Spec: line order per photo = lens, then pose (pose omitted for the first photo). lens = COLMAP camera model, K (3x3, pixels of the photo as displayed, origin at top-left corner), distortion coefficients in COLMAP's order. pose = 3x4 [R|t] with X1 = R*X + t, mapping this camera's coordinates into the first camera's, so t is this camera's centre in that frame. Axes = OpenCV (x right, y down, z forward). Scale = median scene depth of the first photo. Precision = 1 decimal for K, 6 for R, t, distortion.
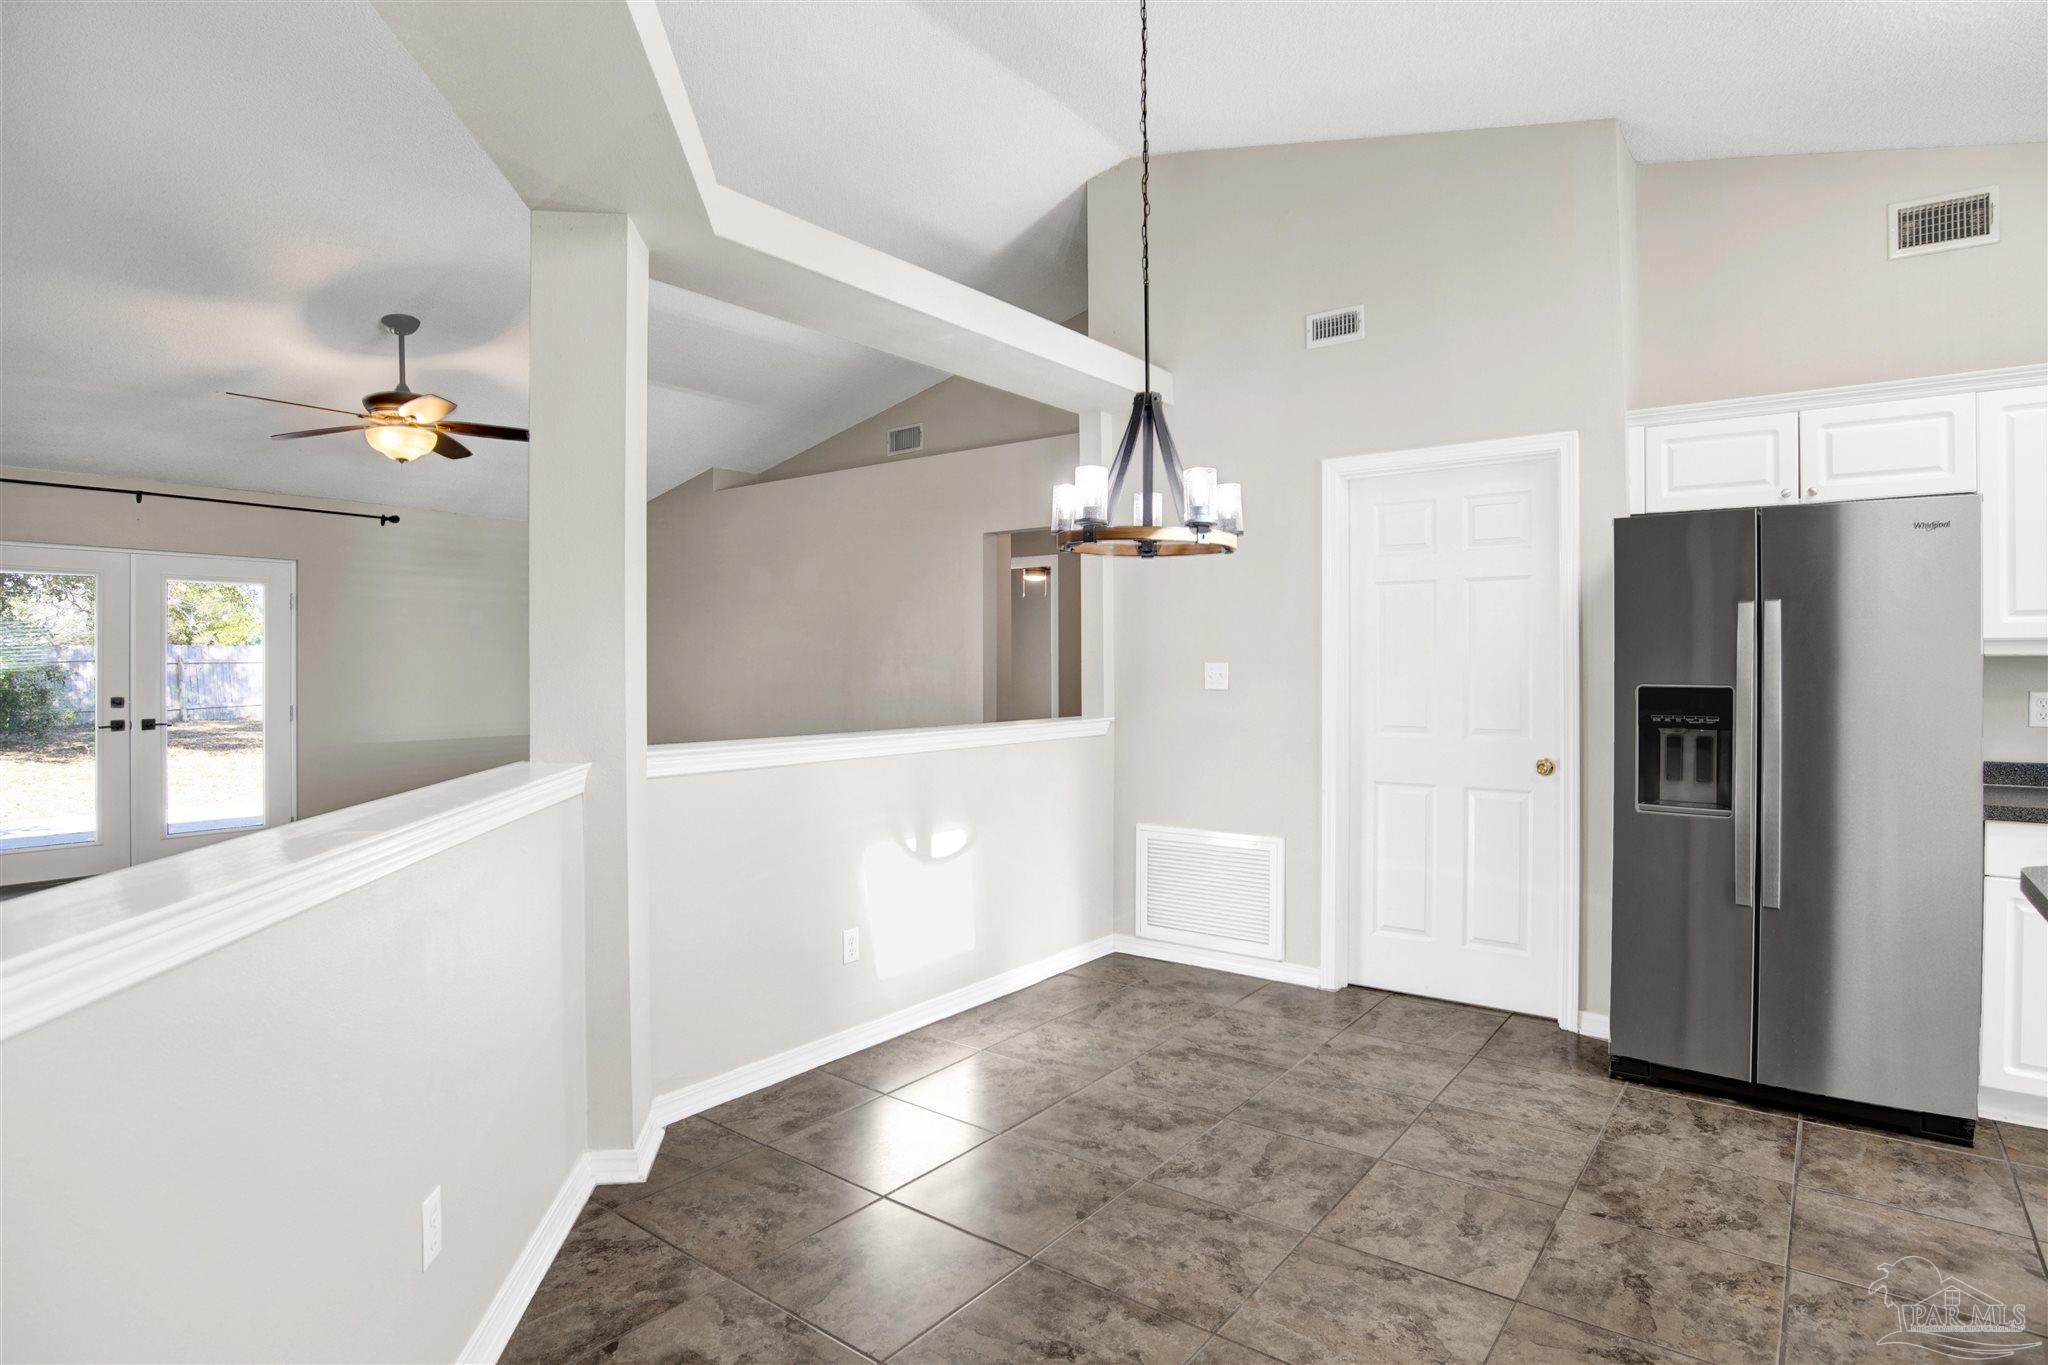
lens RADIAL K [[1081.1, 0, 1049.3], [0, 1081.1, 670.9], [0, 0, 1]] dist [-0.071619, 0.023387]
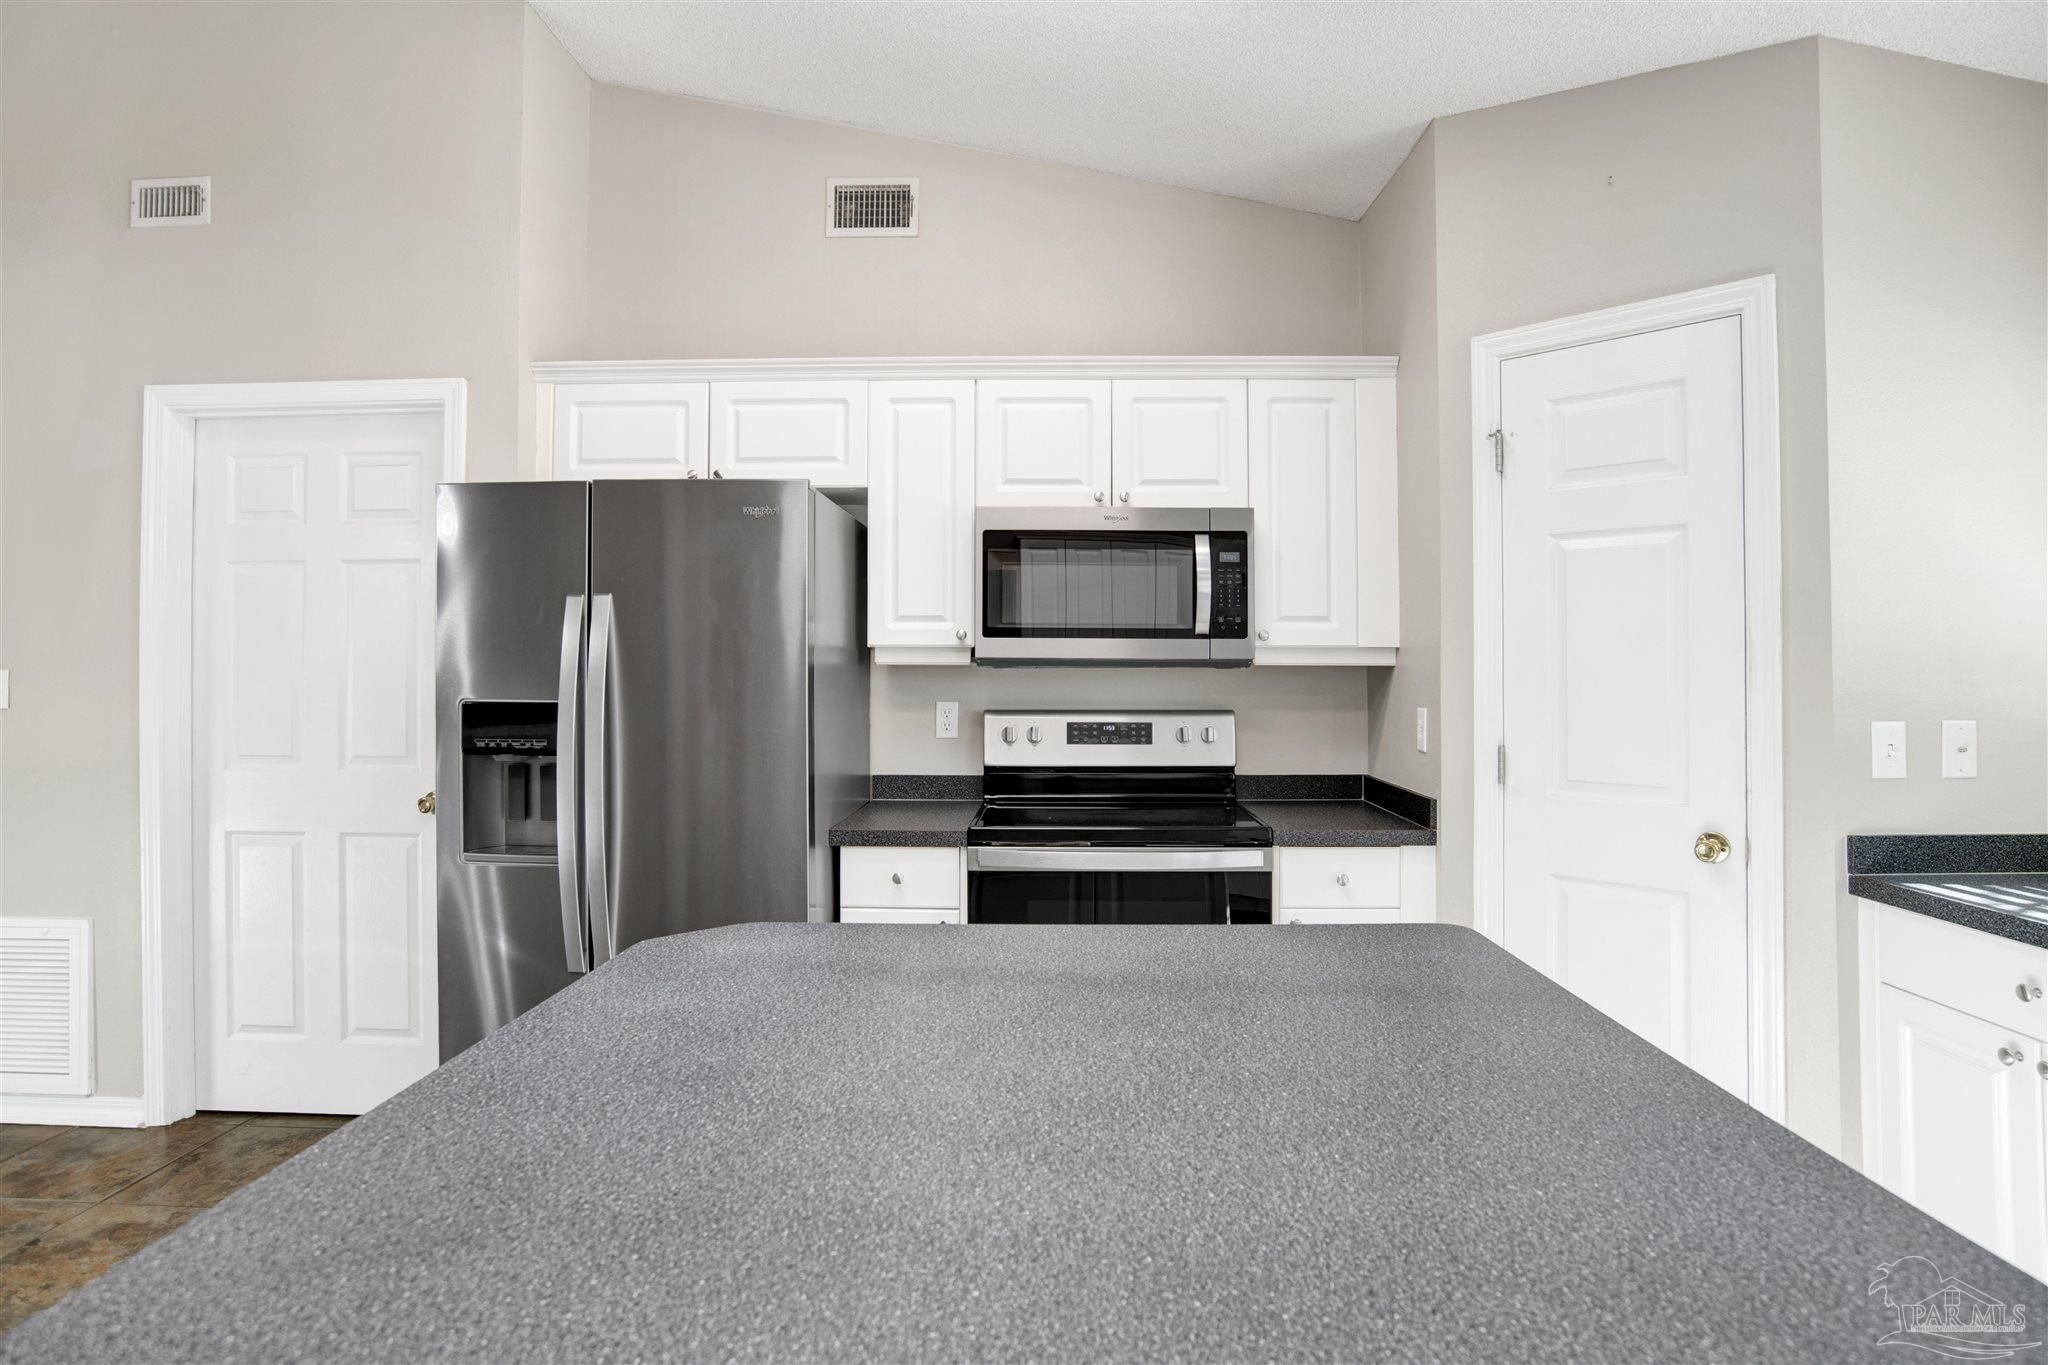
lens RADIAL K [[1081.1, 0, 1049.3], [0, 1081.1, 670.9], [0, 0, 1]] dist [-0.071619, 0.023387]
pose [[0.810609, 0.002937, 0.585580, 0.426666], [0.000745, 0.999981, -0.006047, -0.002553], [-0.585587, 0.005338, 0.810592, 0.113189]]
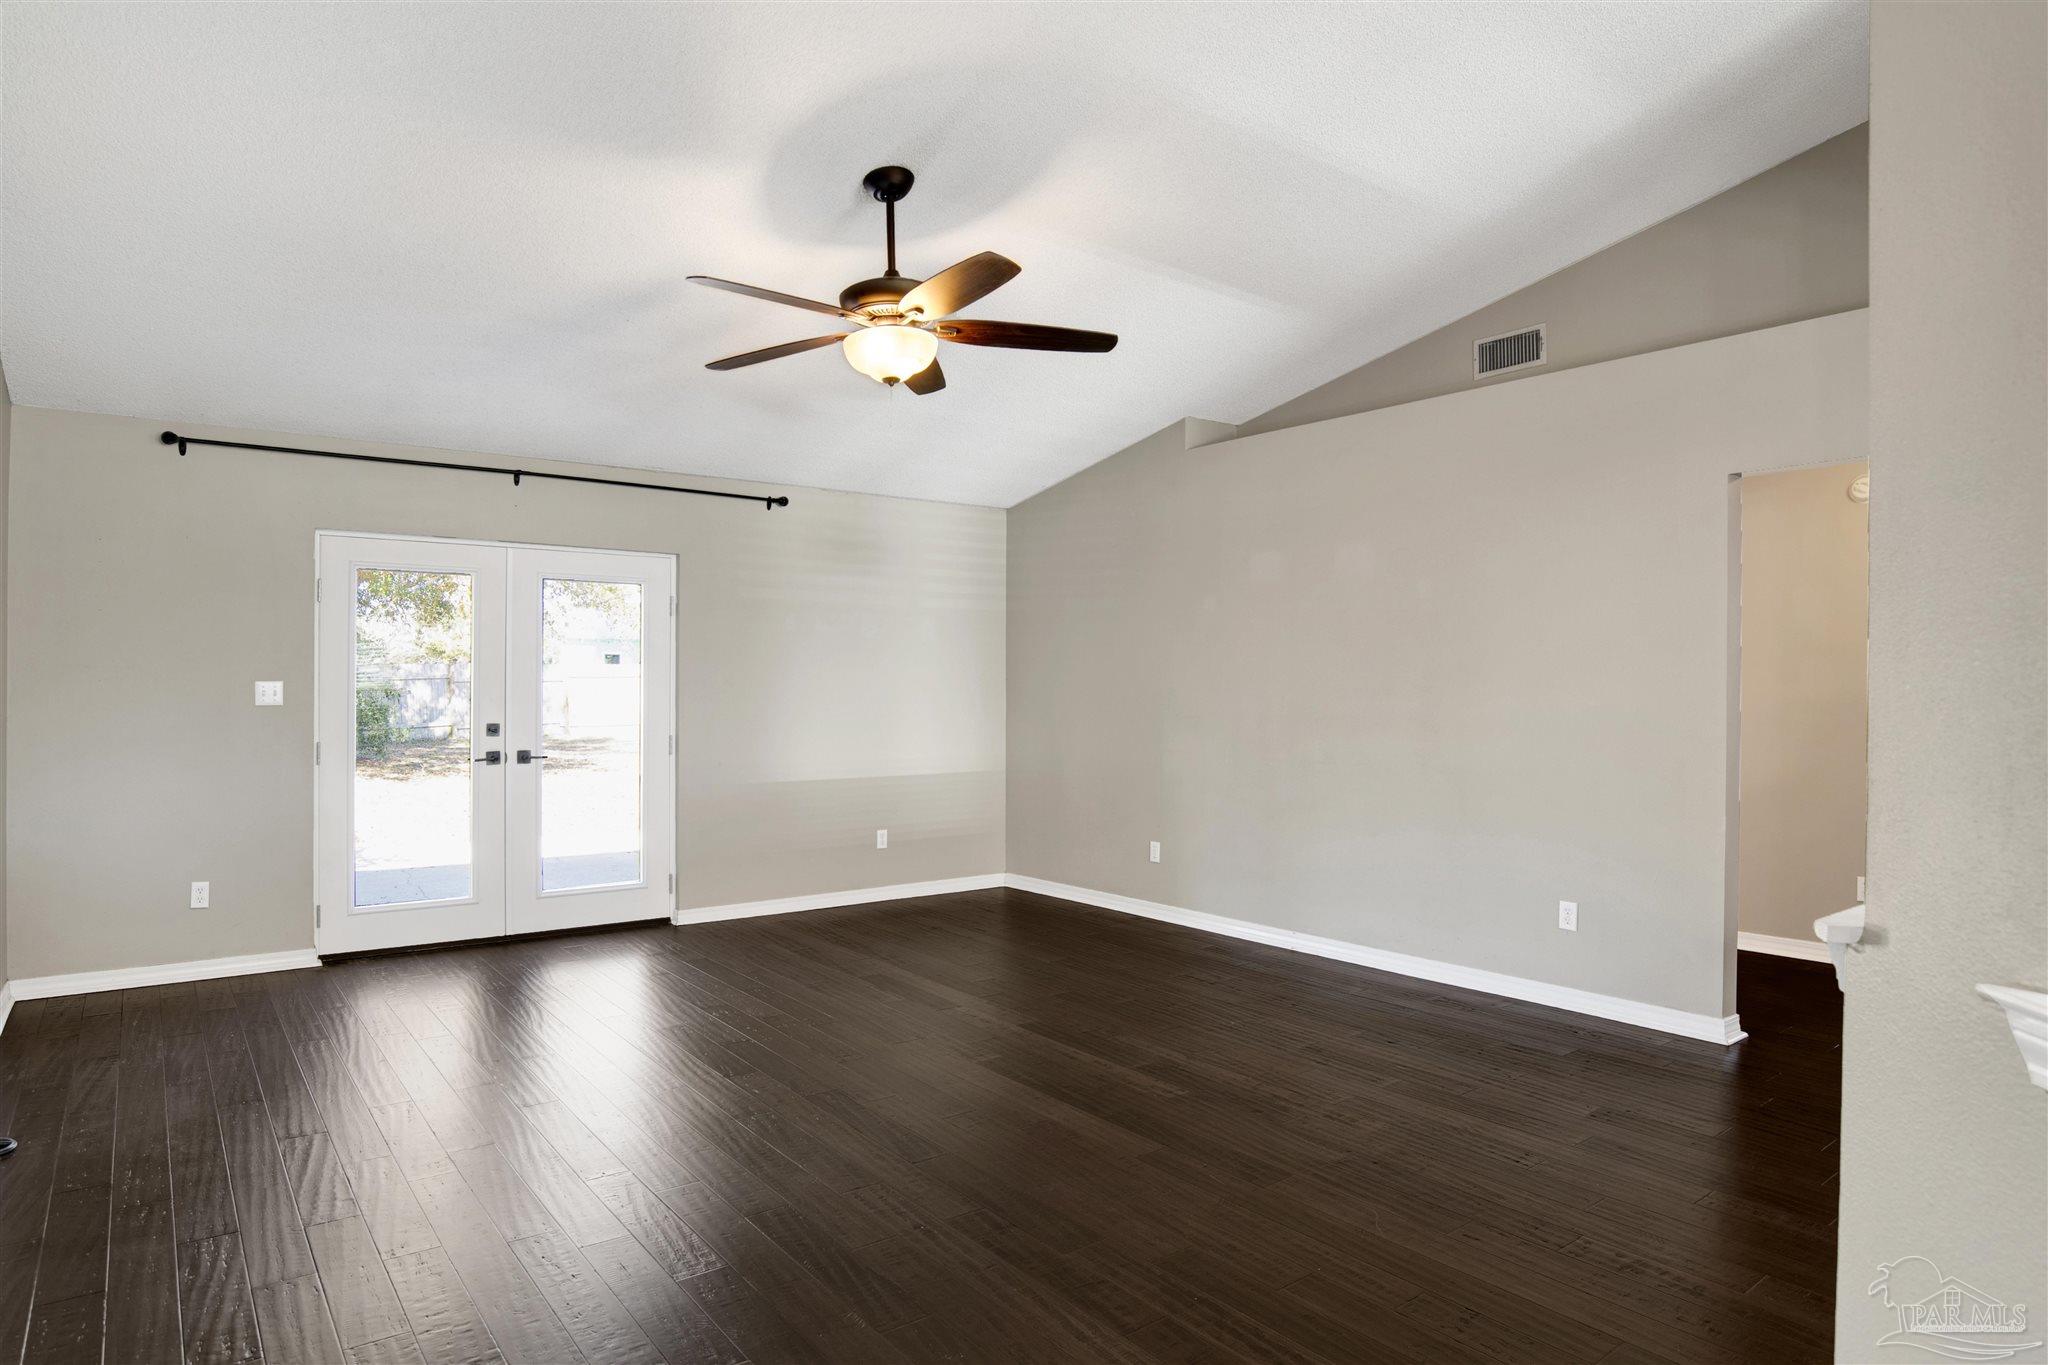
lens RADIAL K [[1143.5, 0, 930.4], [0, 1143.5, 700.8], [0, 0, 1]] dist [-0.070879, 0.000828]
pose [[0.952479, 0.006894, -0.304528, -0.548901], [-0.004351, 0.999950, 0.009027, -0.003350], [0.304575, -0.007273, 0.952461, 0.466072]]
